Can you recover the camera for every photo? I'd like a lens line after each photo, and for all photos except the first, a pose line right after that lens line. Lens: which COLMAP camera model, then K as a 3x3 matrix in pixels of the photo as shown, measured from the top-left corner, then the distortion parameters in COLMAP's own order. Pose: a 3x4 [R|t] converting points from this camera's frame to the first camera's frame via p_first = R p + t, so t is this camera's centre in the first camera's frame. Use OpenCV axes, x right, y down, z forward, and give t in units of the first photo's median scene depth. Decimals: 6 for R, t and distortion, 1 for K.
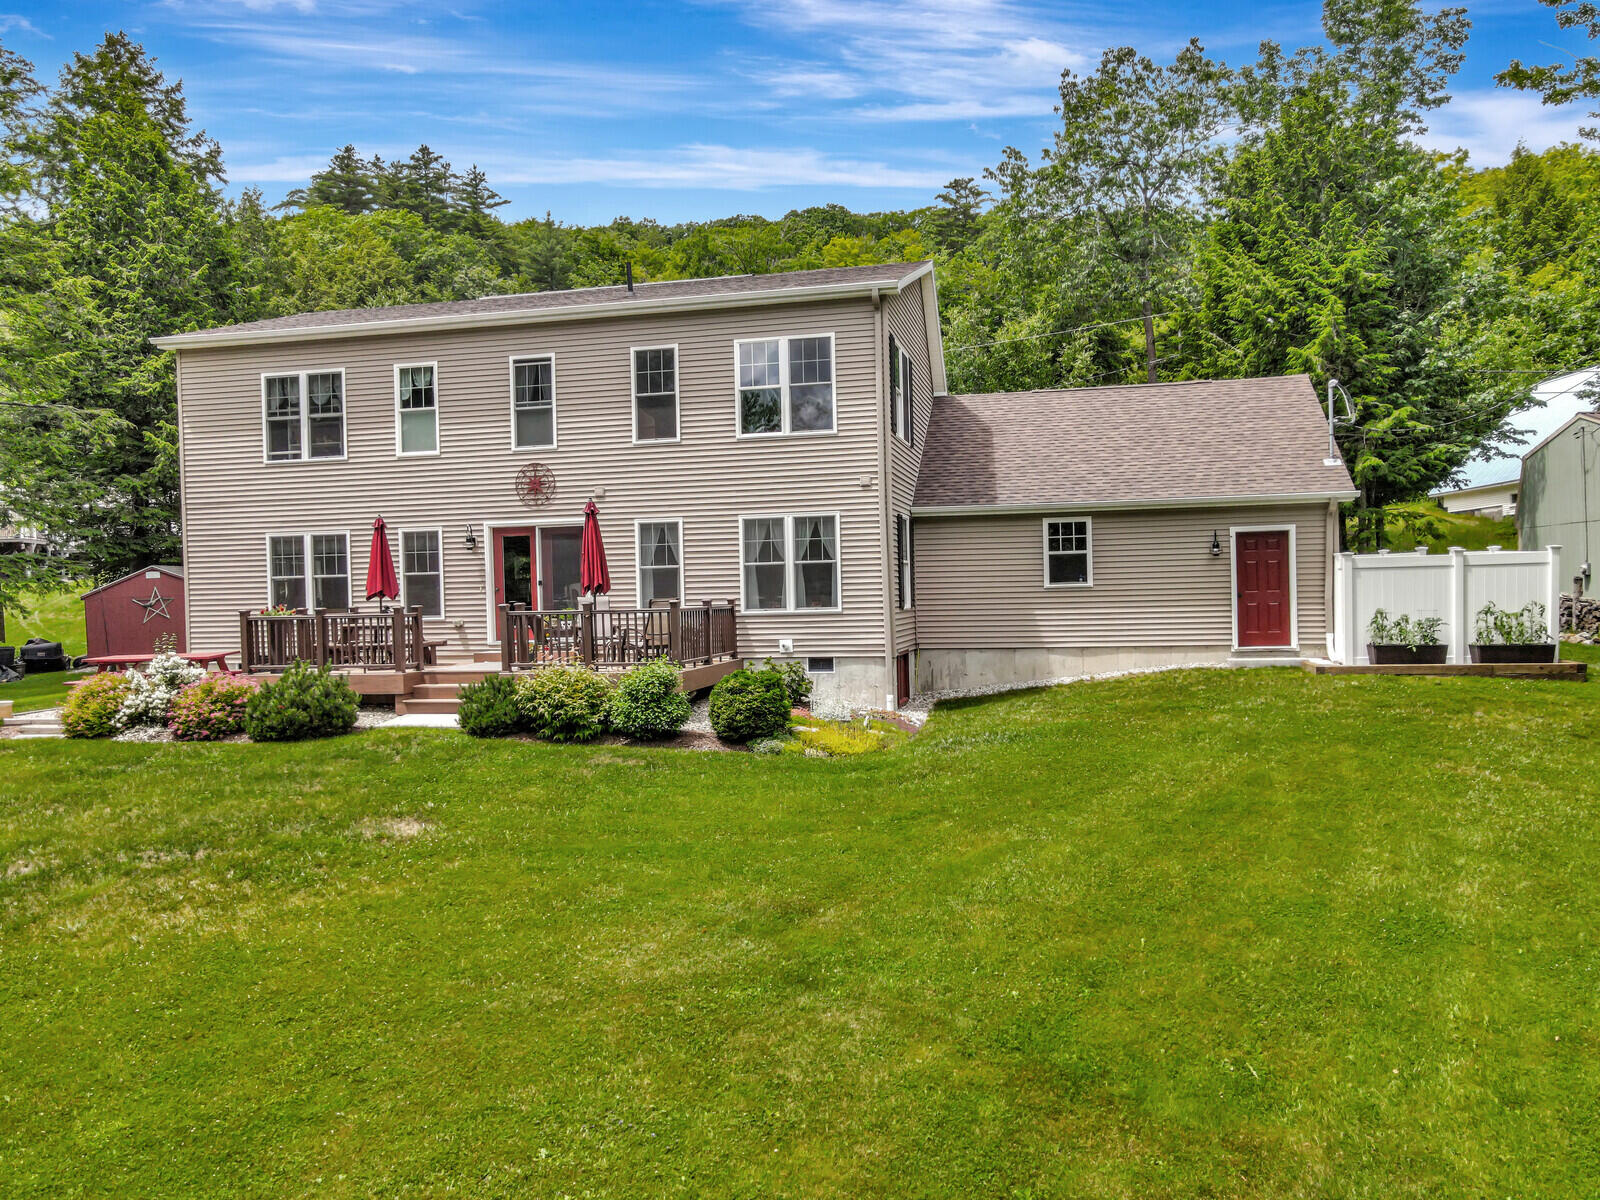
lens RADIAL K [[1236.6, 0, 801.2], [0, 1236.6, 595.8], [0, 0, 1]] dist [0.035965, 0.003751]
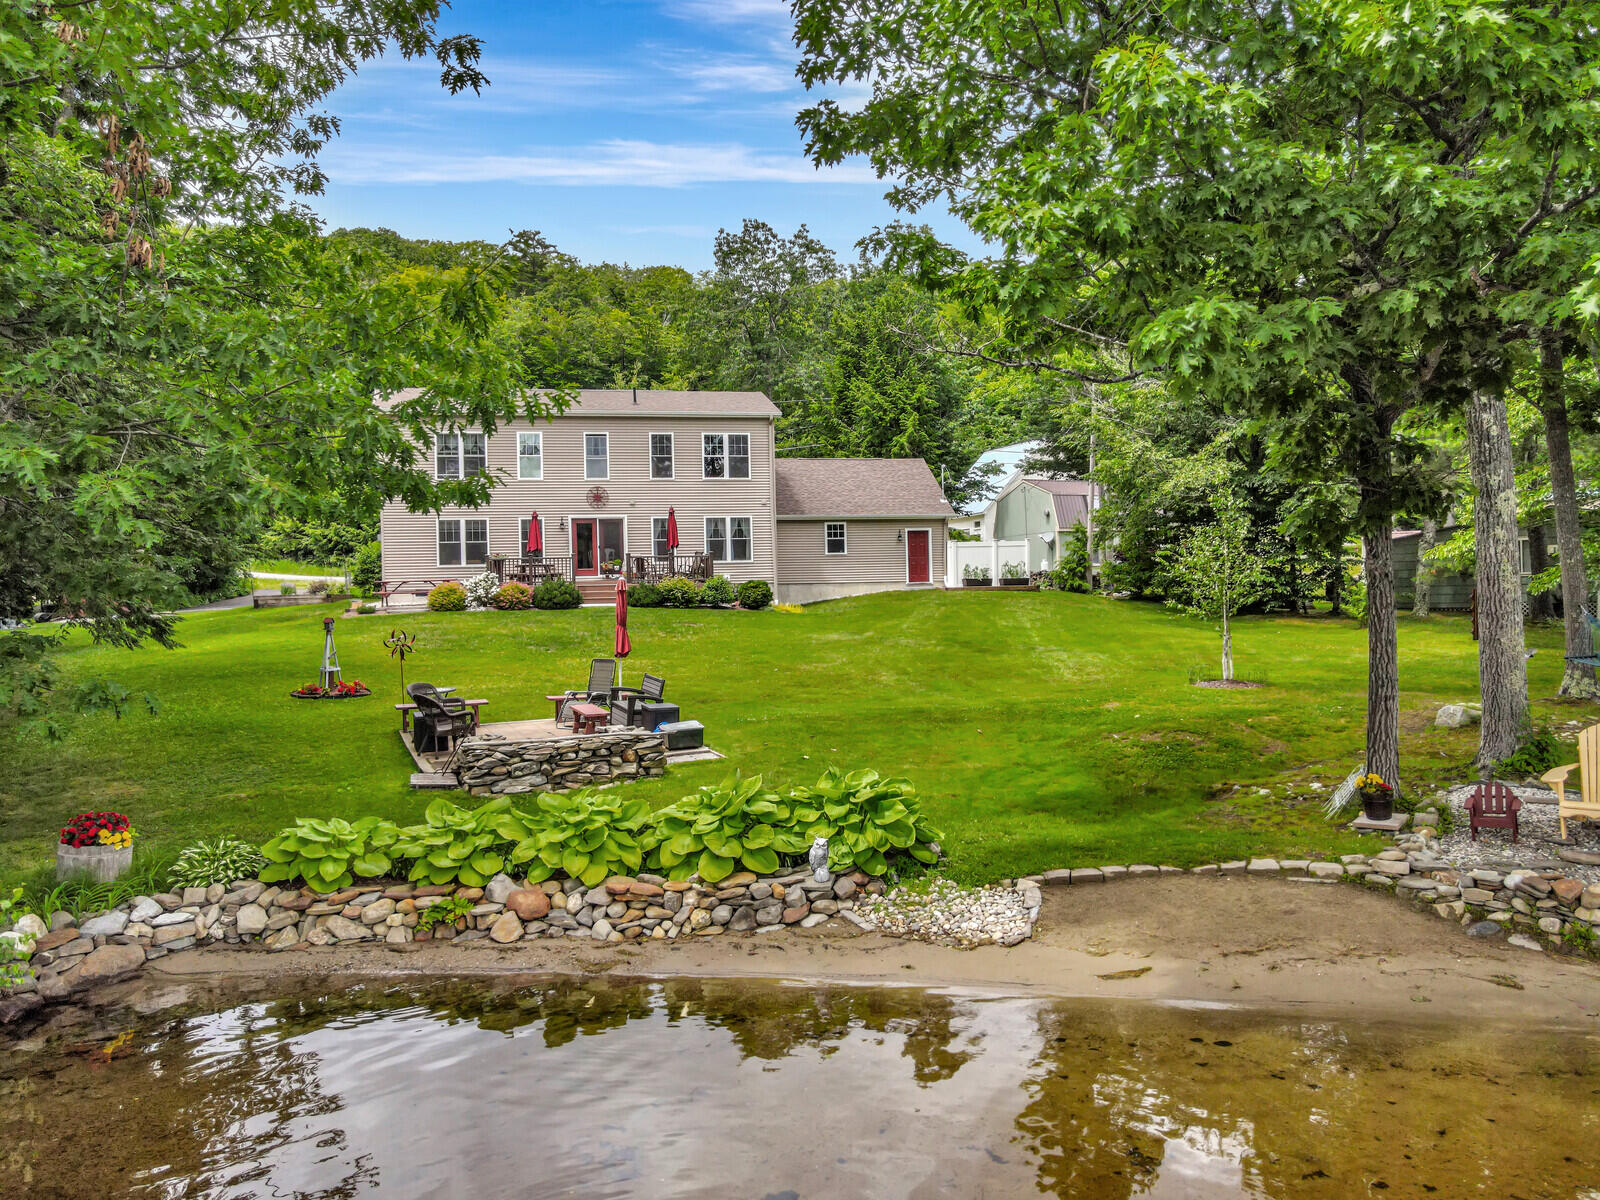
lens RADIAL K [[1236.6, 0, 800.5], [0, 1236.6, 599.8], [0, 0, 1]] dist [0.035965, 0.003751]
pose [[0.914197, 0.004393, 0.405246, -0.739013], [-0.001214, 0.999966, -0.008102, 0.092802], [-0.405268, 0.006915, 0.914172, -0.972734]]
